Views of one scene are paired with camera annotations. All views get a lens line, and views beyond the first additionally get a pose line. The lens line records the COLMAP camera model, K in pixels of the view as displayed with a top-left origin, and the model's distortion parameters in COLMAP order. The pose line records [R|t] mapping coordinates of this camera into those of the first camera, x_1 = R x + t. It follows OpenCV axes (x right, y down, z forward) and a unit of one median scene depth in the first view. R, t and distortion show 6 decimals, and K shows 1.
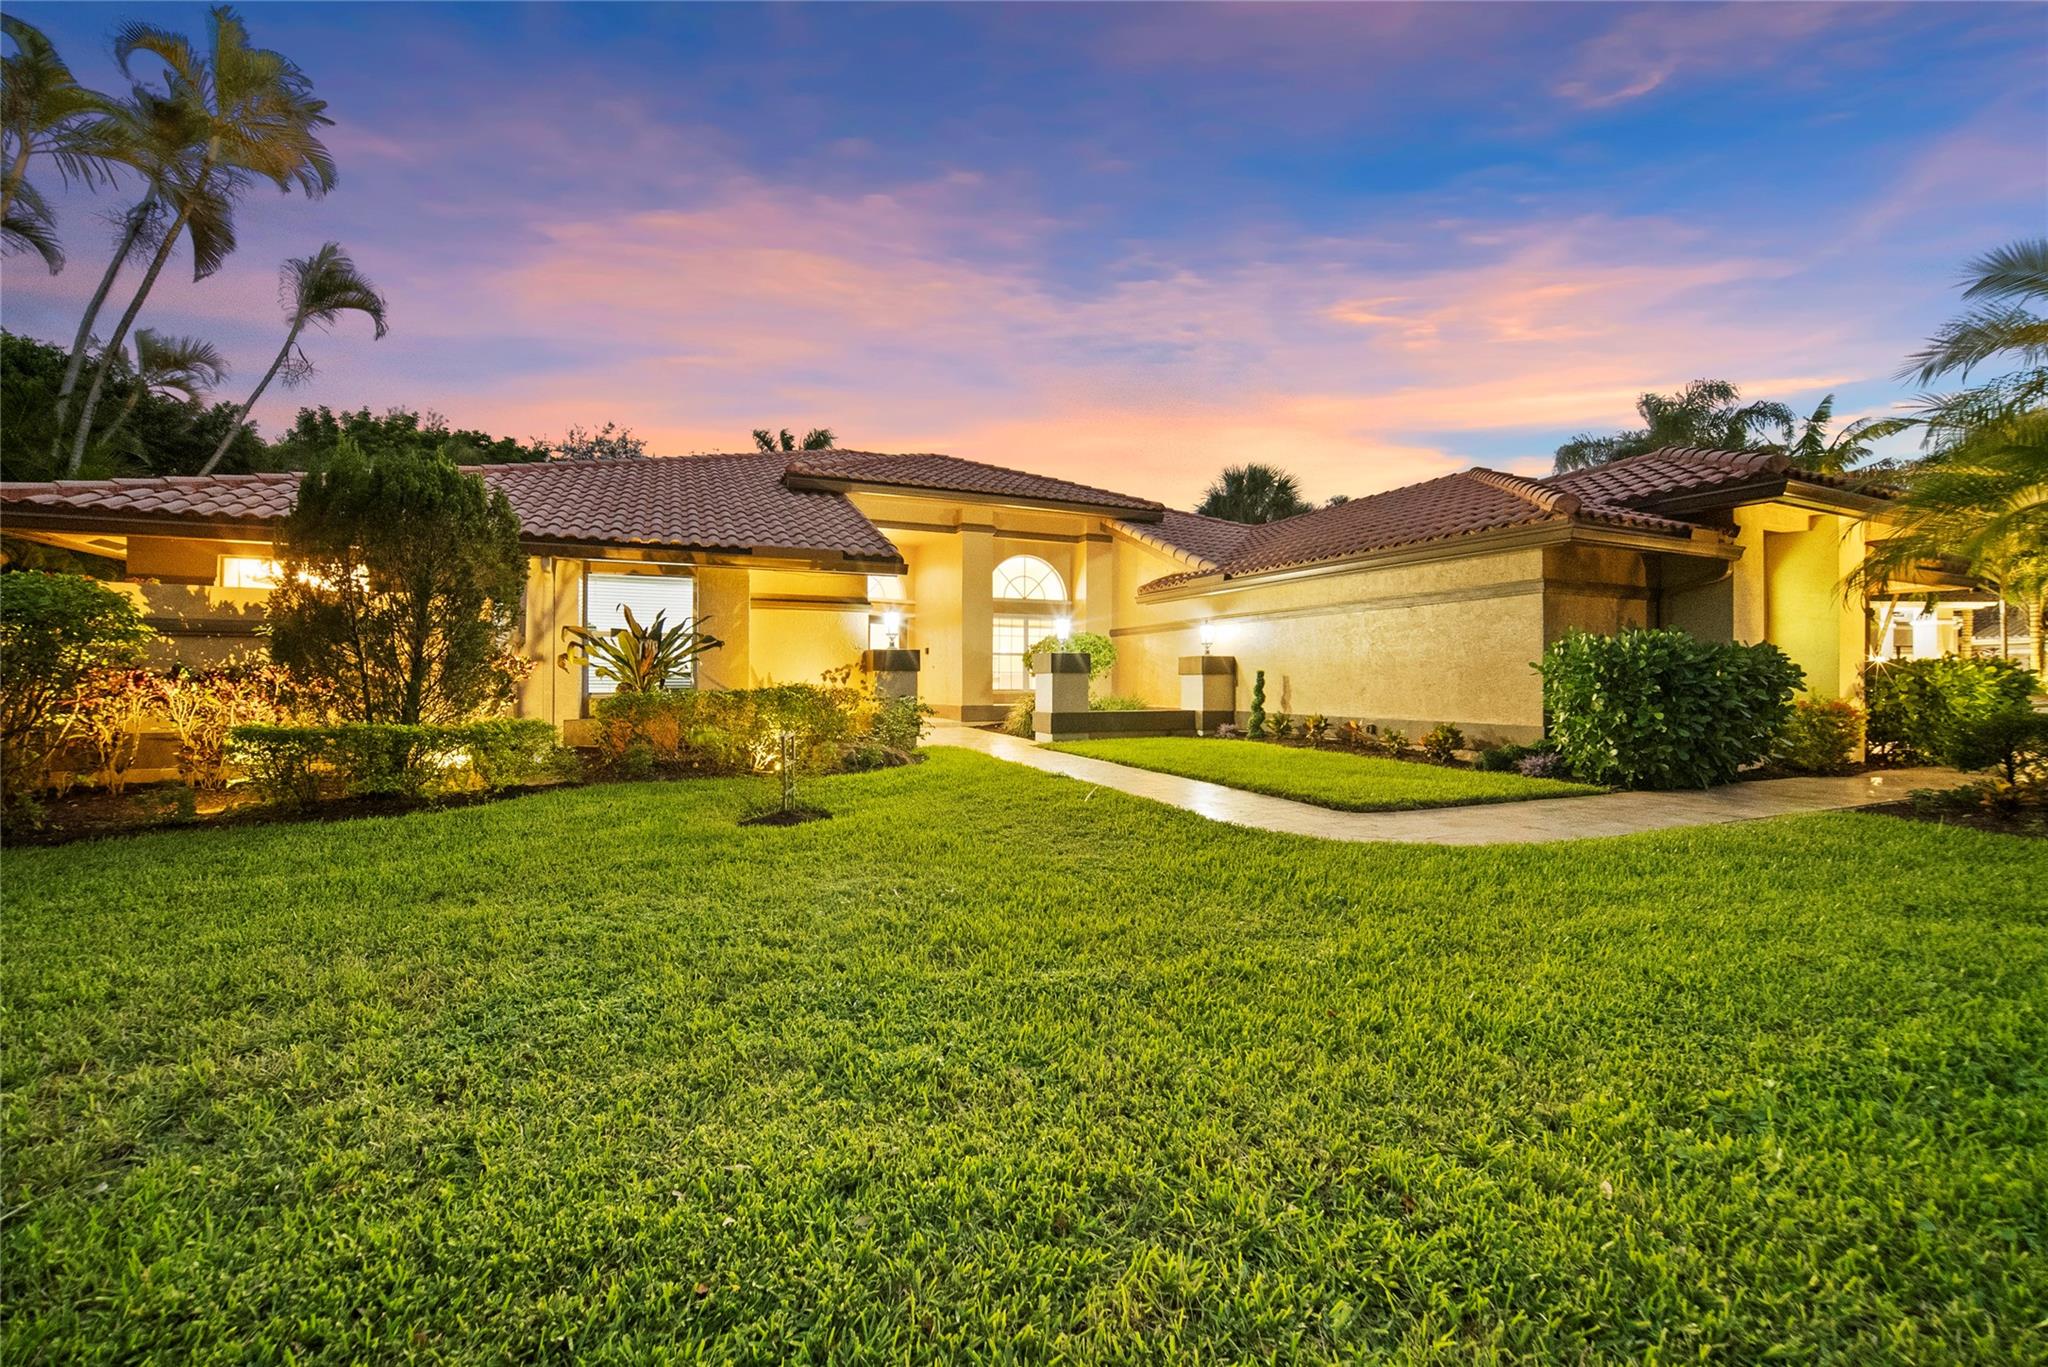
lens RADIAL K [[800.4, 0, 1025.8], [0, 800.4, 679.5], [0, 0, 1]] dist [0.002666, 0.000121]
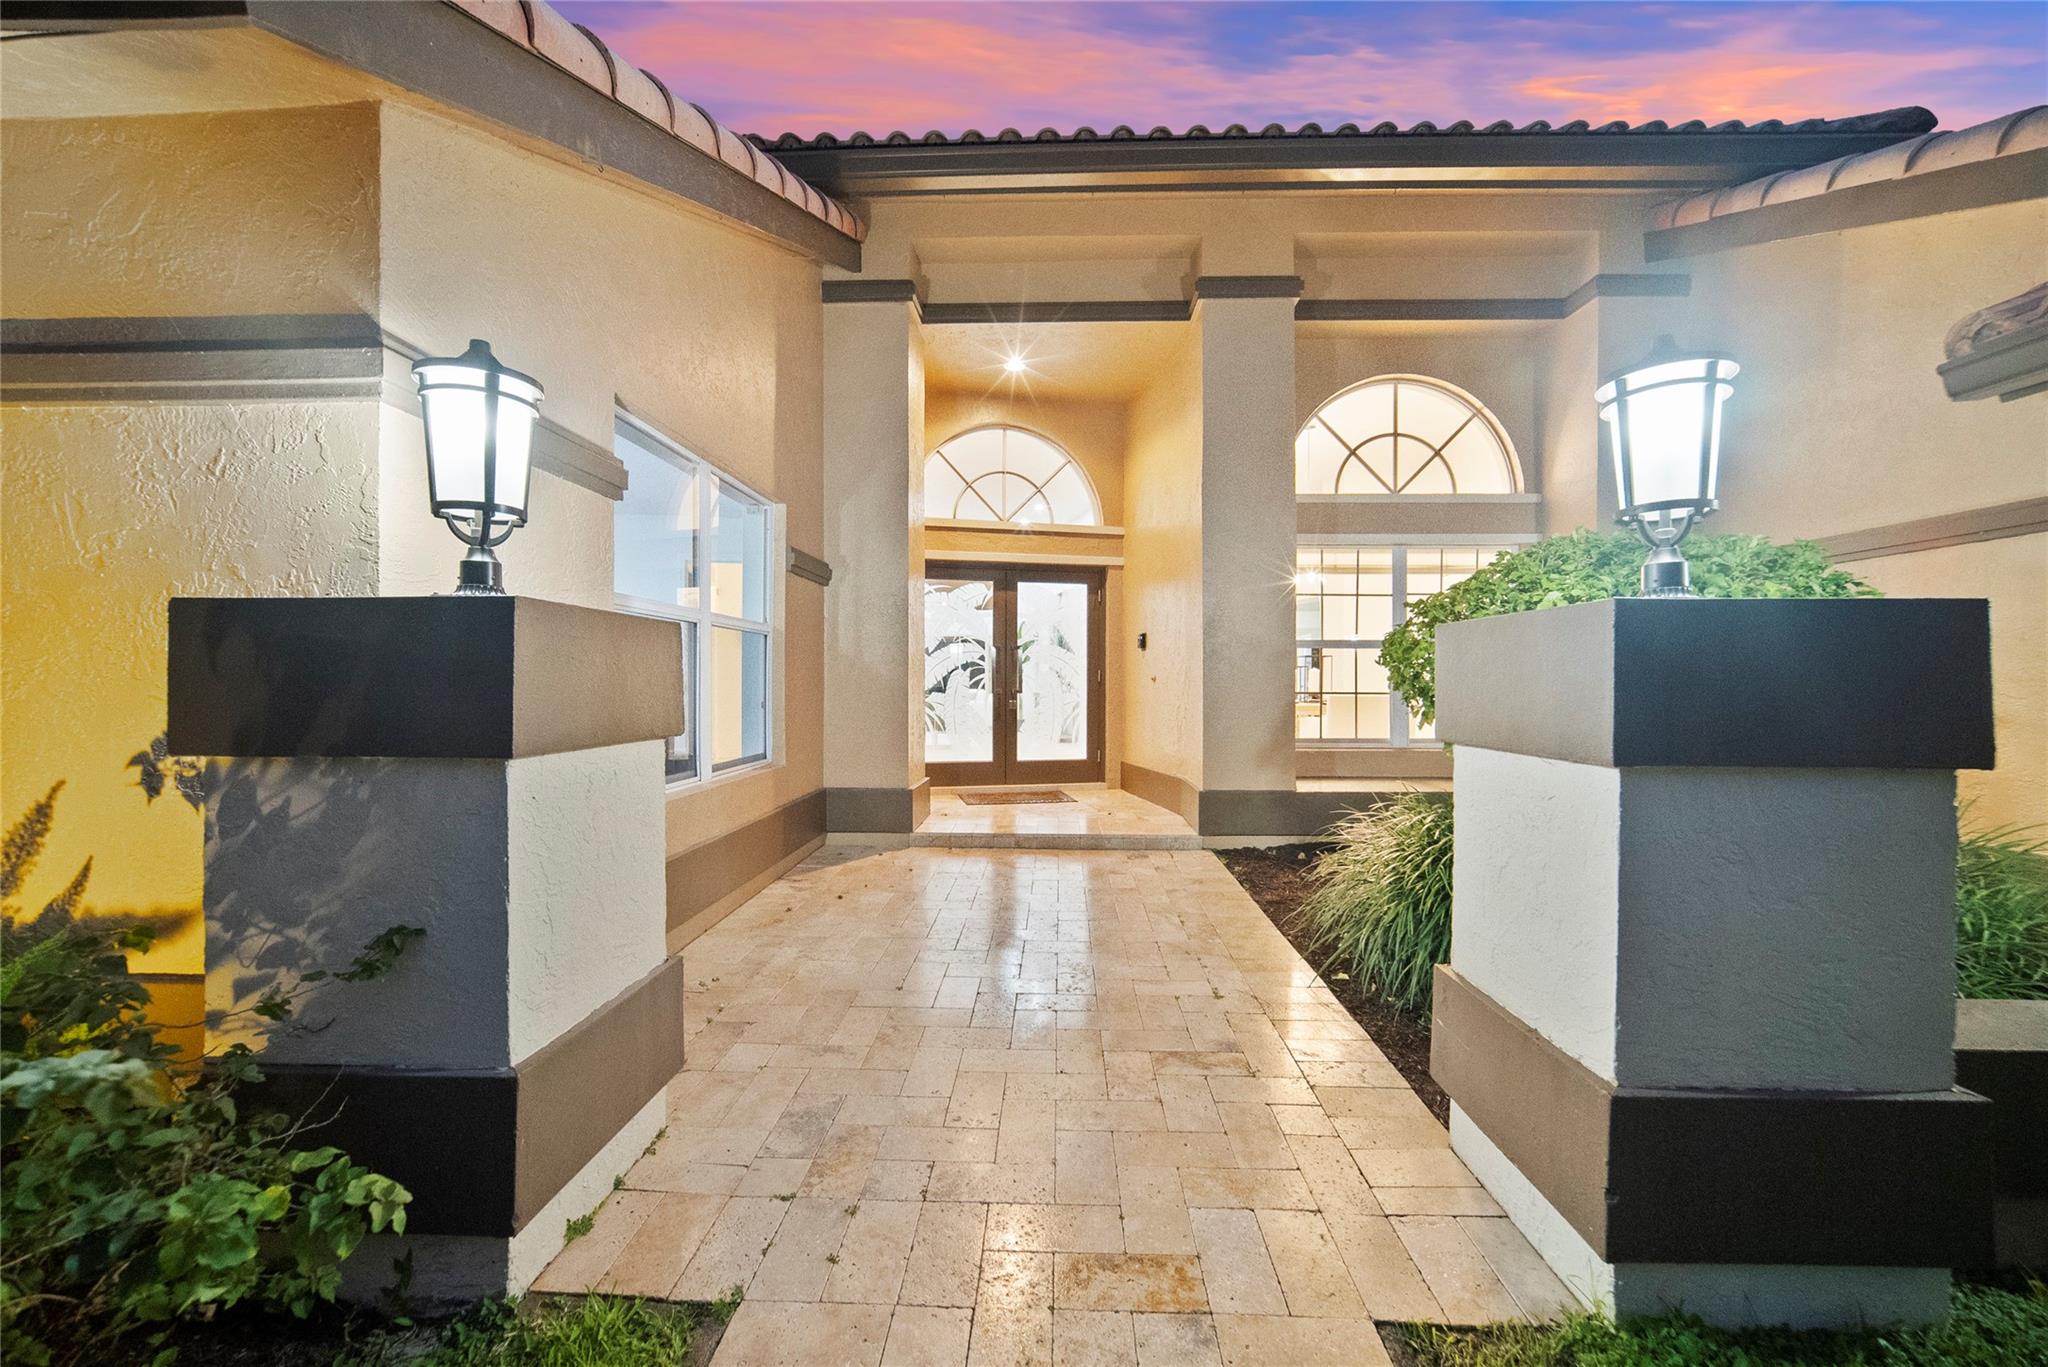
lens RADIAL K [[800.4, 0, 1027.9], [0, 800.4, 689.1], [0, 0, 1]] dist [0.002666, 0.000121]
pose [[0.912125, -0.000446, -0.409913, -0.004831], [0.003813, 0.999965, 0.007397, -0.015607], [0.409895, -0.008310, 0.912095, 0.635072]]
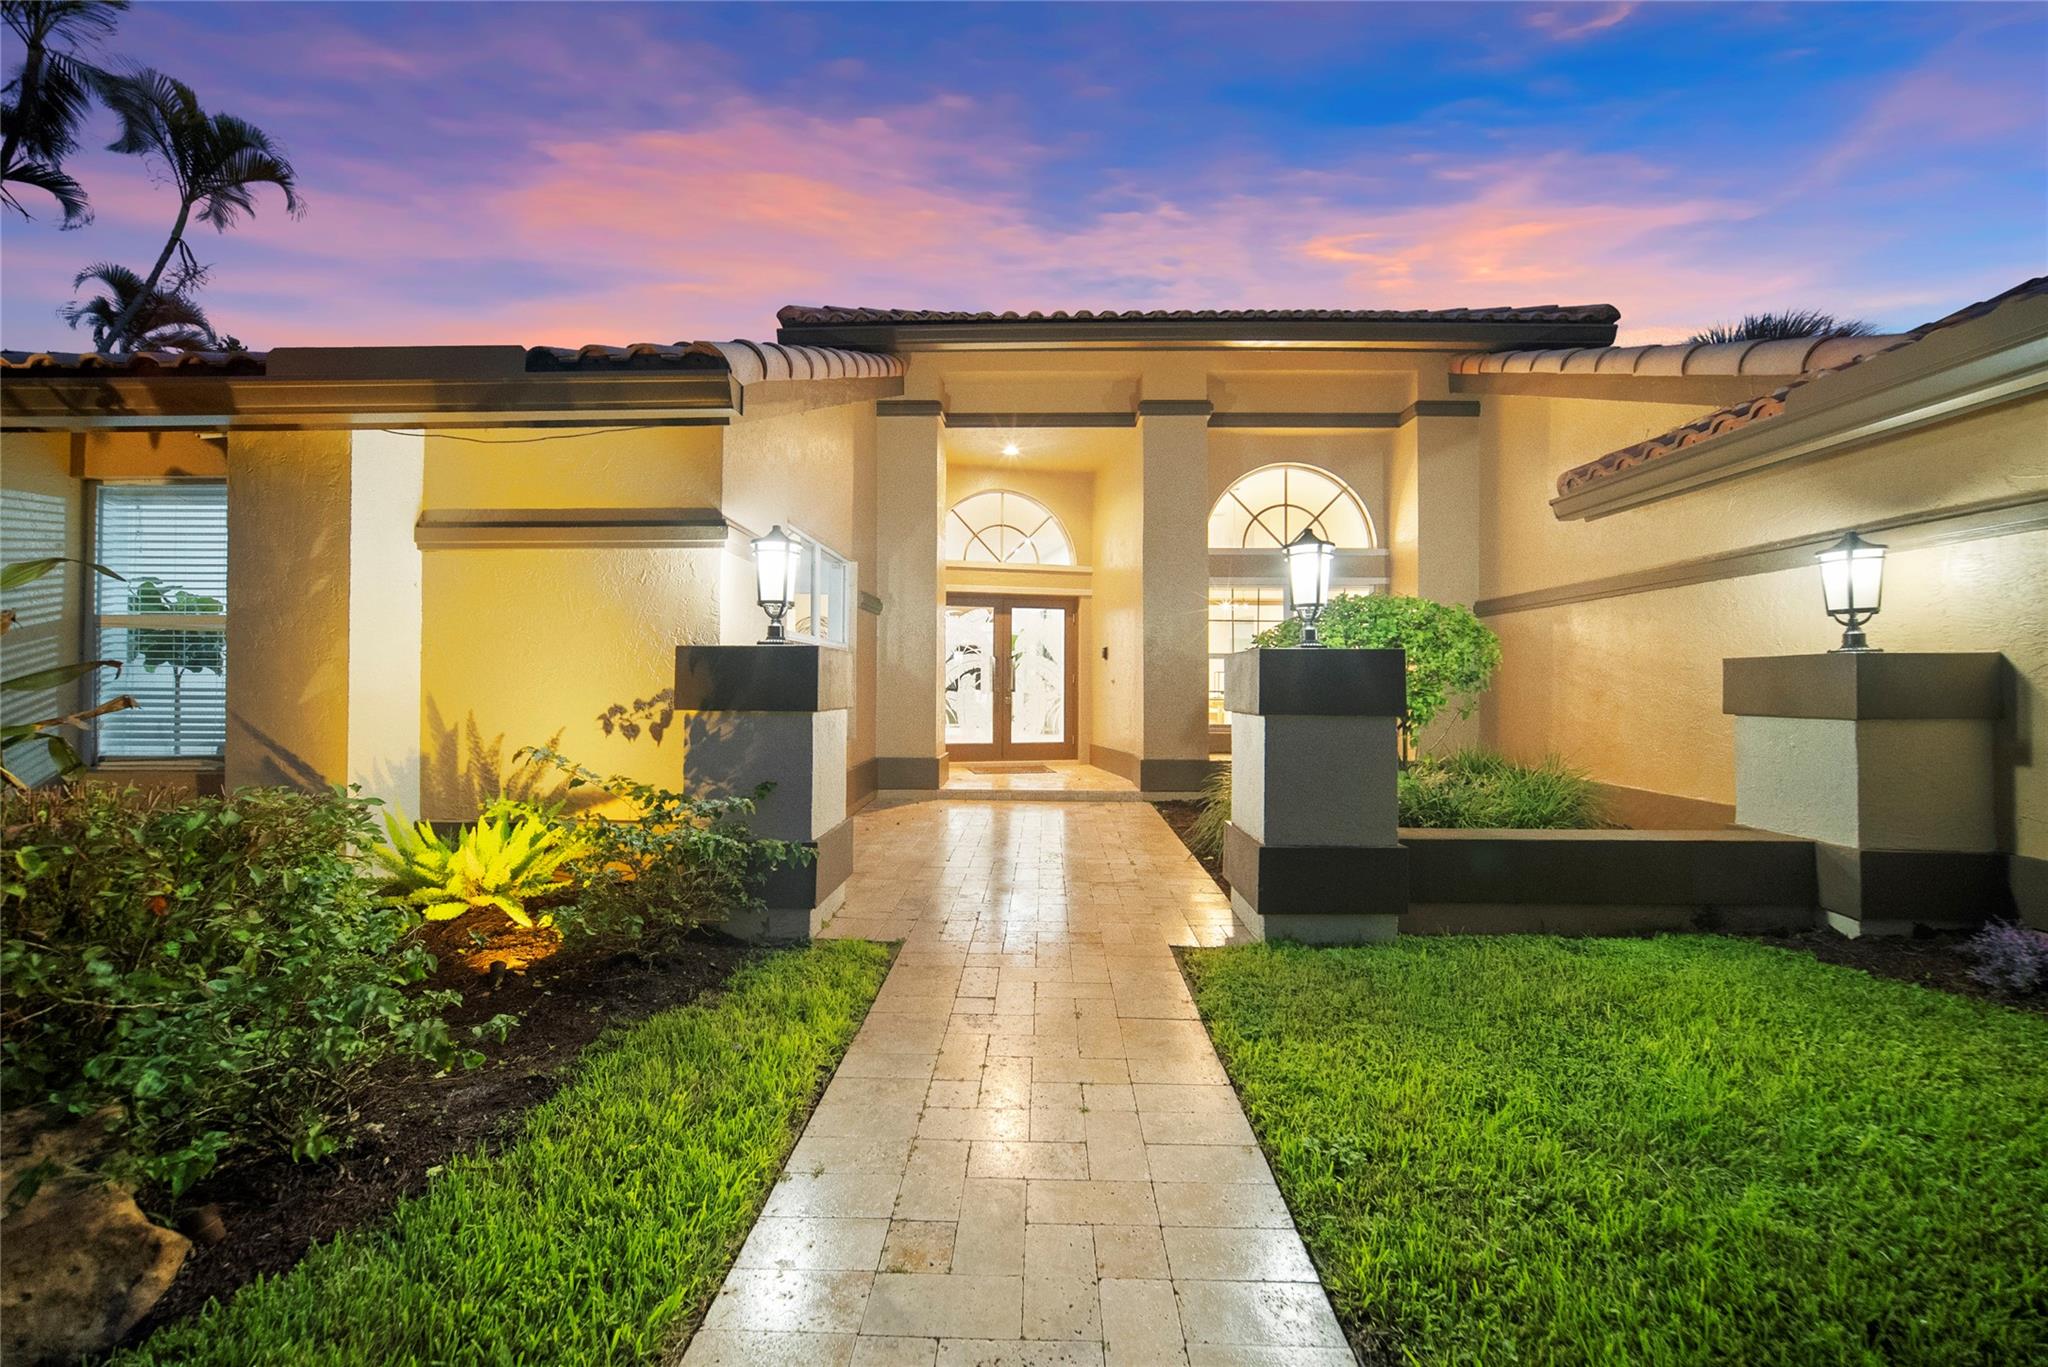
lens RADIAL K [[800.4, 0, 1029.6], [0, 800.4, 681.1], [0, 0, 1]] dist [0.002666, 0.000121]
pose [[0.919699, -0.004340, -0.392601, 0.053121], [0.001976, 0.999977, -0.006426, -0.014073], [0.392620, 0.005134, 0.919687, 0.496835]]
